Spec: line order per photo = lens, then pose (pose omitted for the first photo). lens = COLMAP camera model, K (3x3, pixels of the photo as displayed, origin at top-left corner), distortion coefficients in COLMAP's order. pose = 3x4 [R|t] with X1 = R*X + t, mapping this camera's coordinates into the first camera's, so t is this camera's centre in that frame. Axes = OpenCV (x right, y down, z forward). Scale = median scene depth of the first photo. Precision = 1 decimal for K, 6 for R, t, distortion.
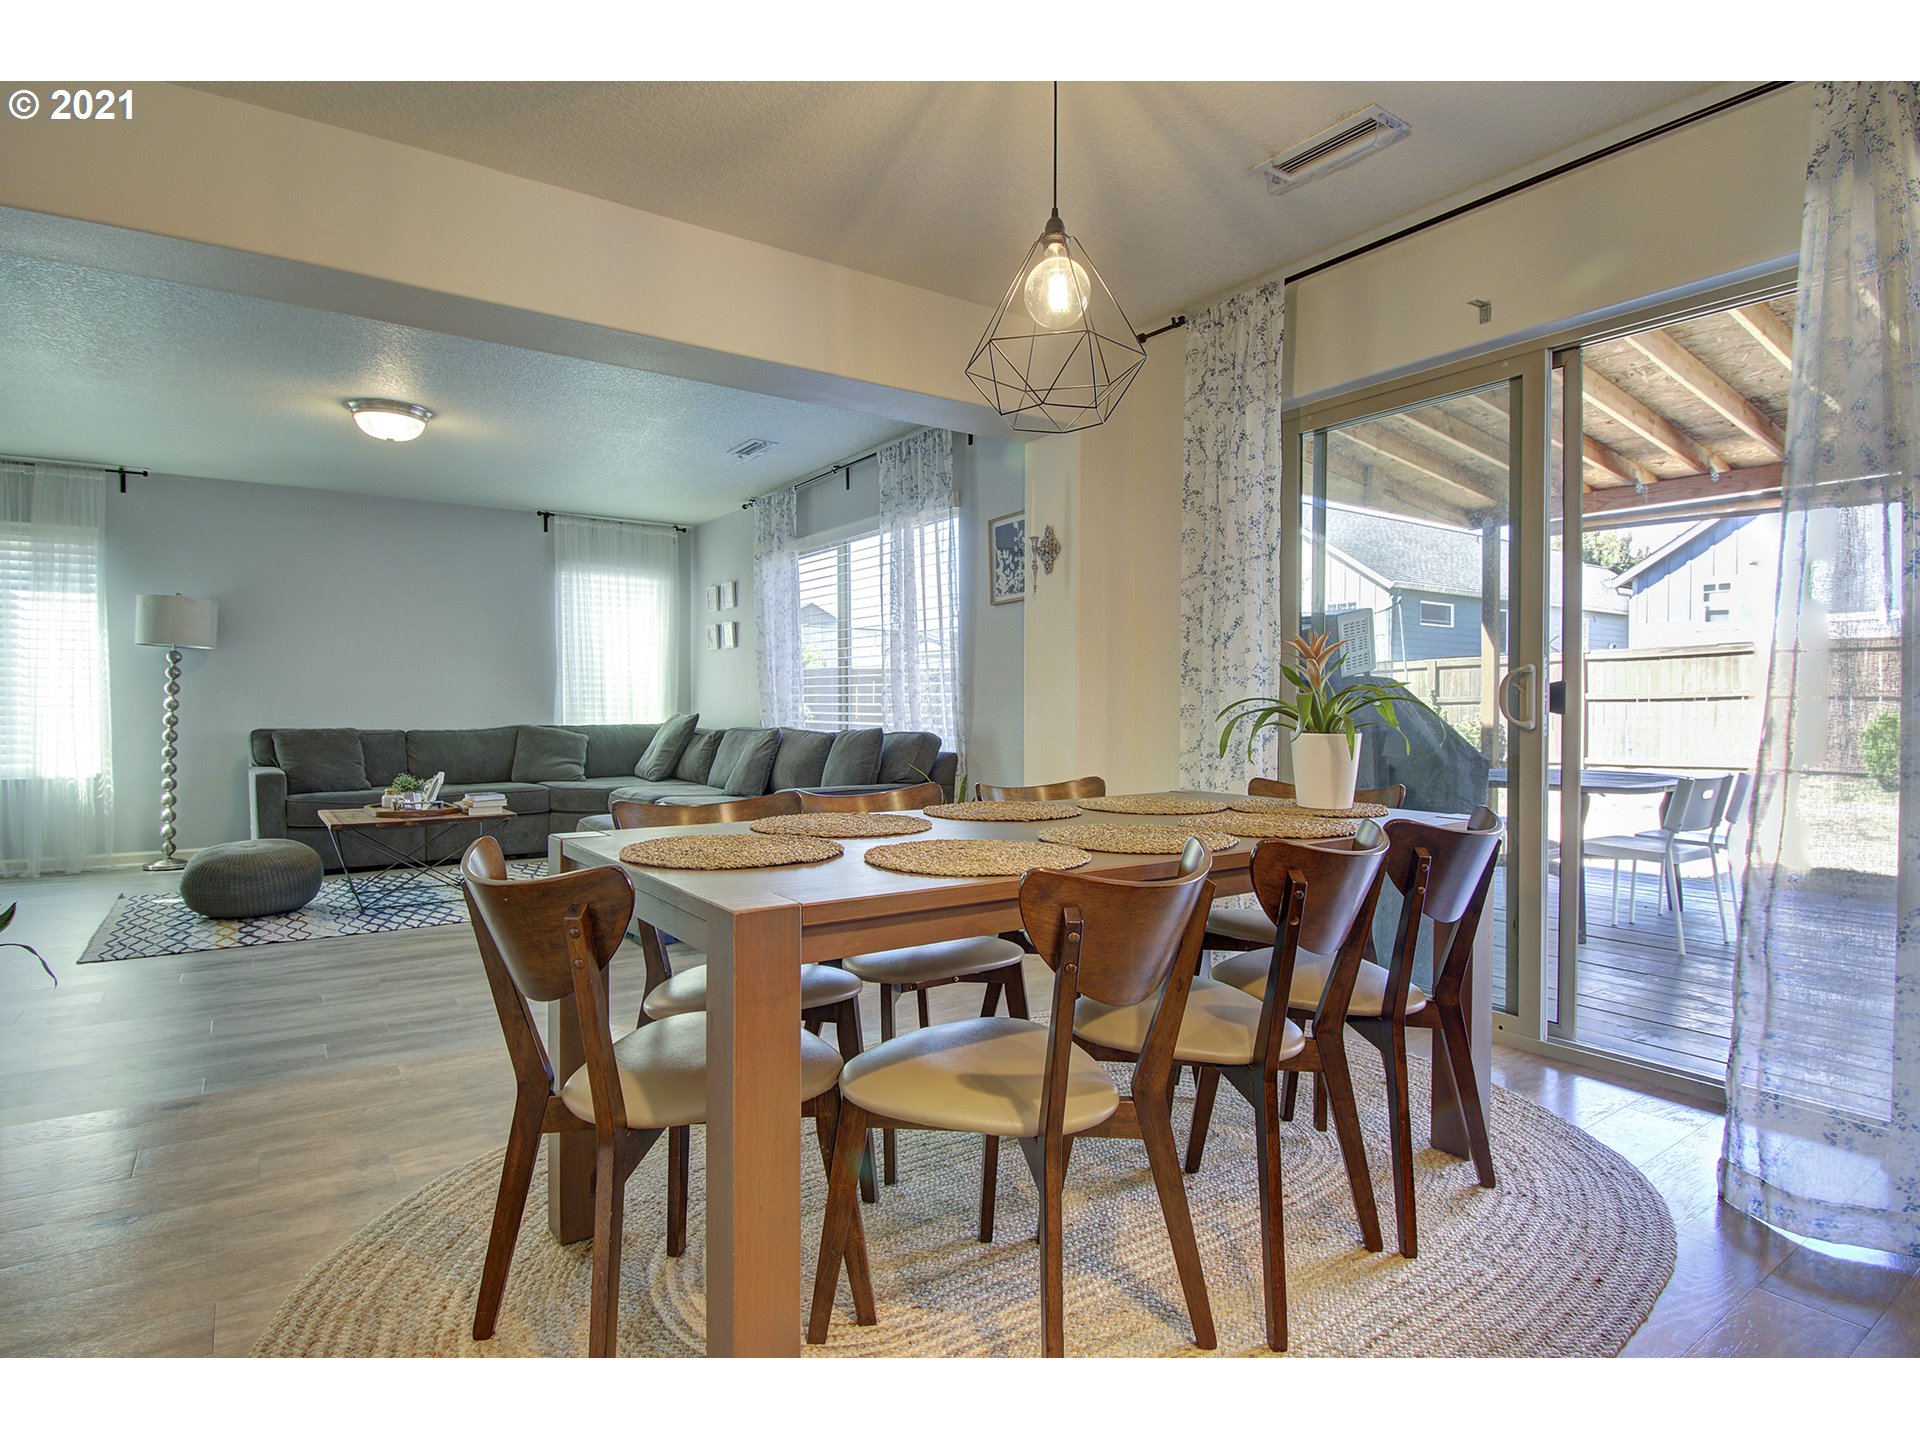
lens RADIAL K [[1014.6, 0, 956.0], [0, 1014.6, 728.9], [0, 0, 1]] dist [0.010527, -0.022811]
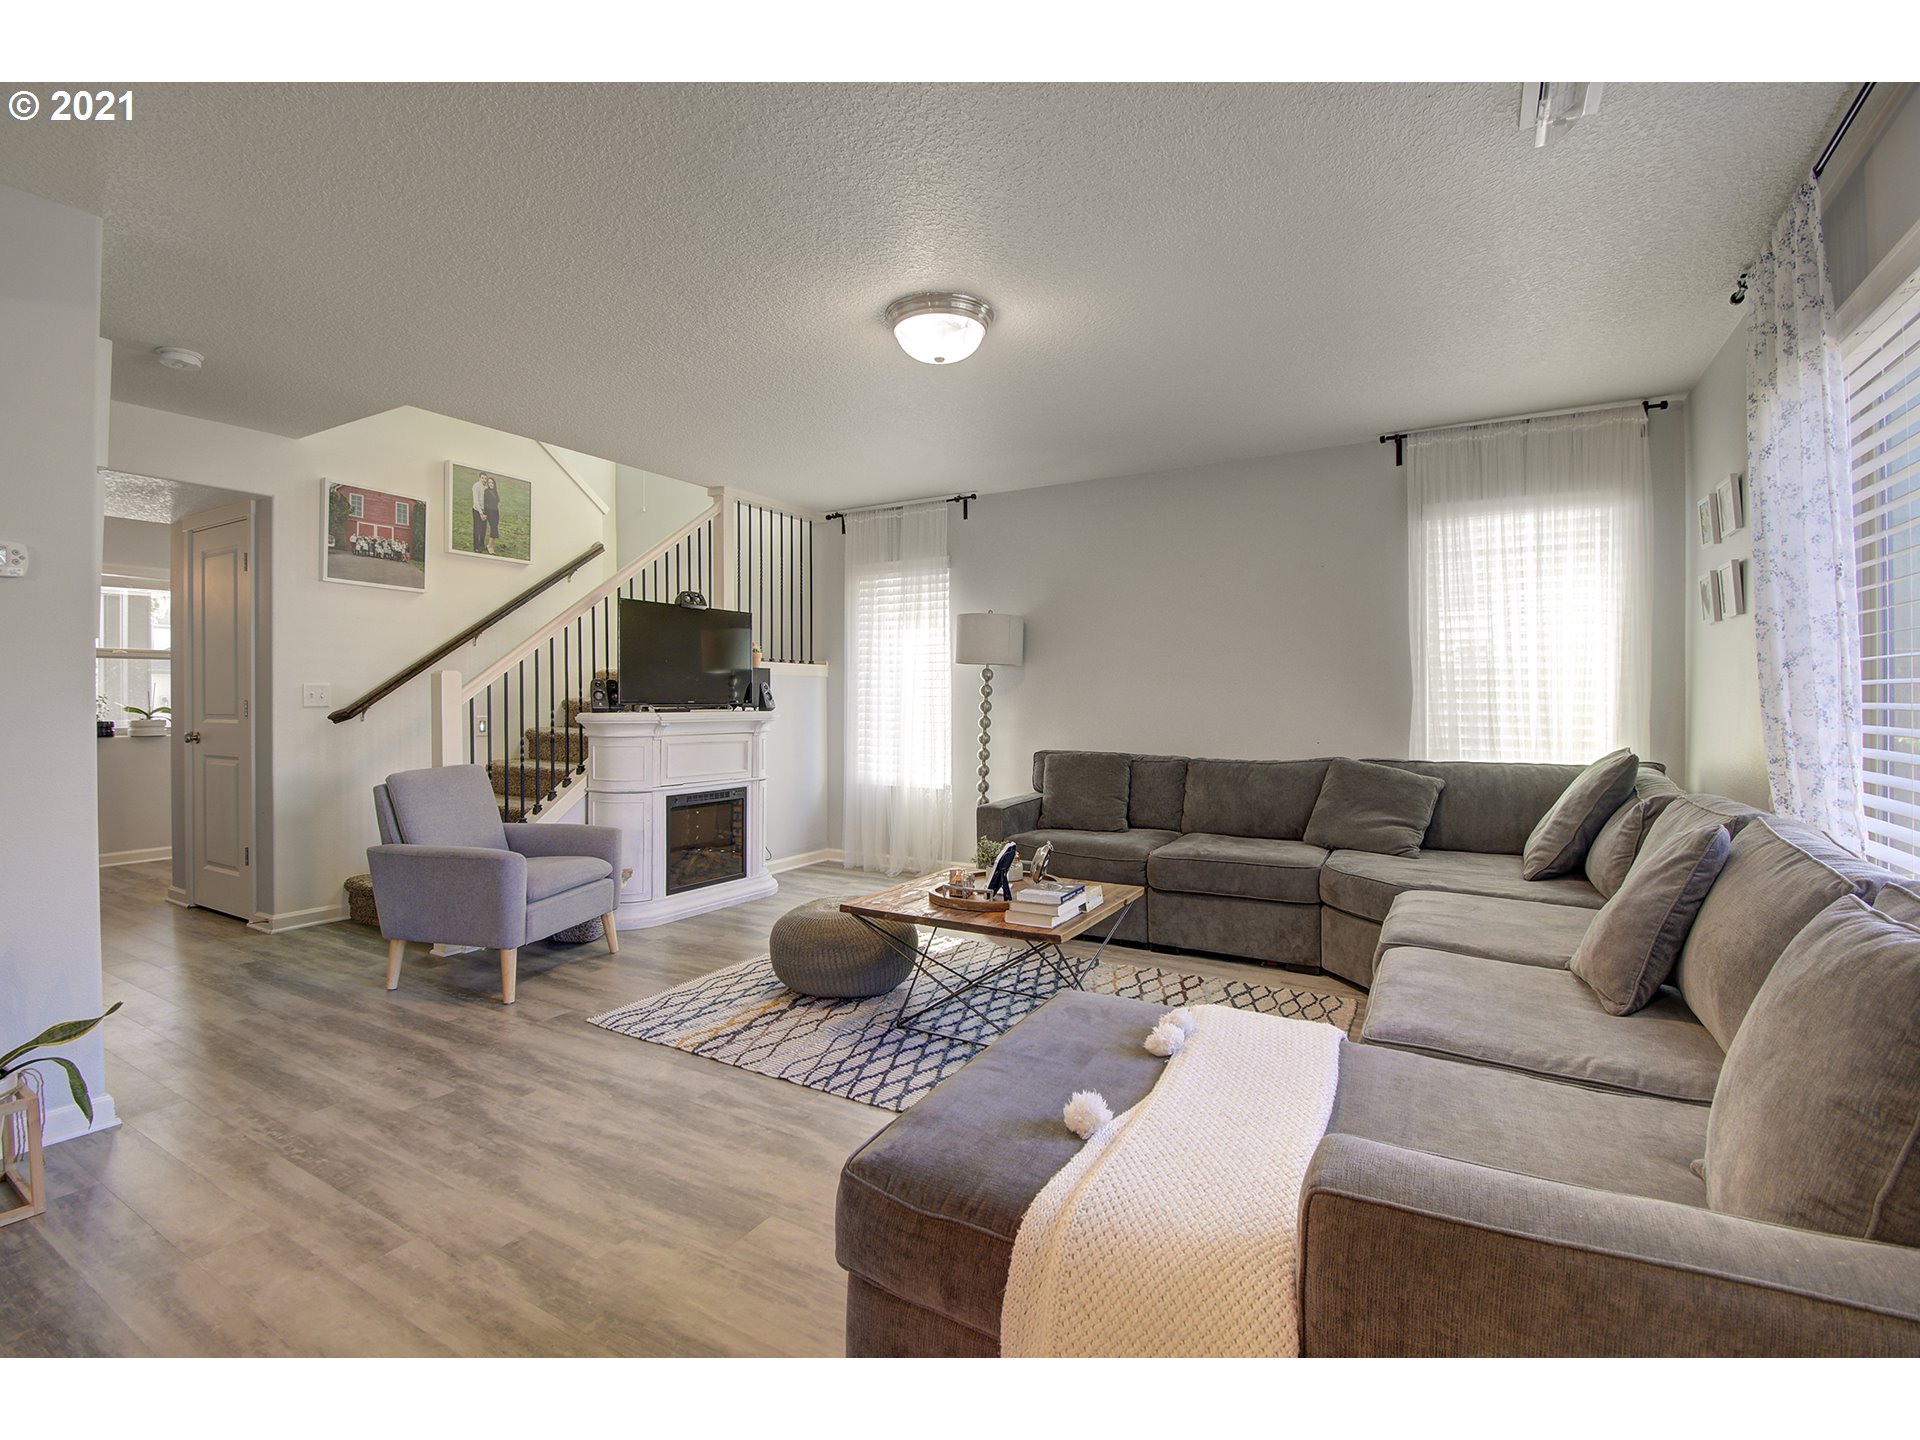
lens RADIAL K [[913.5, 0, 915.4], [0, 913.5, 716.4], [0, 0, 1]] dist [0.001650, 0.000279]
pose [[0.410691, 0.005309, -0.911759, 0.008587], [-0.020103, 0.999793, -0.003234, -0.023546], [0.911553, 0.019658, 0.410712, 0.493277]]
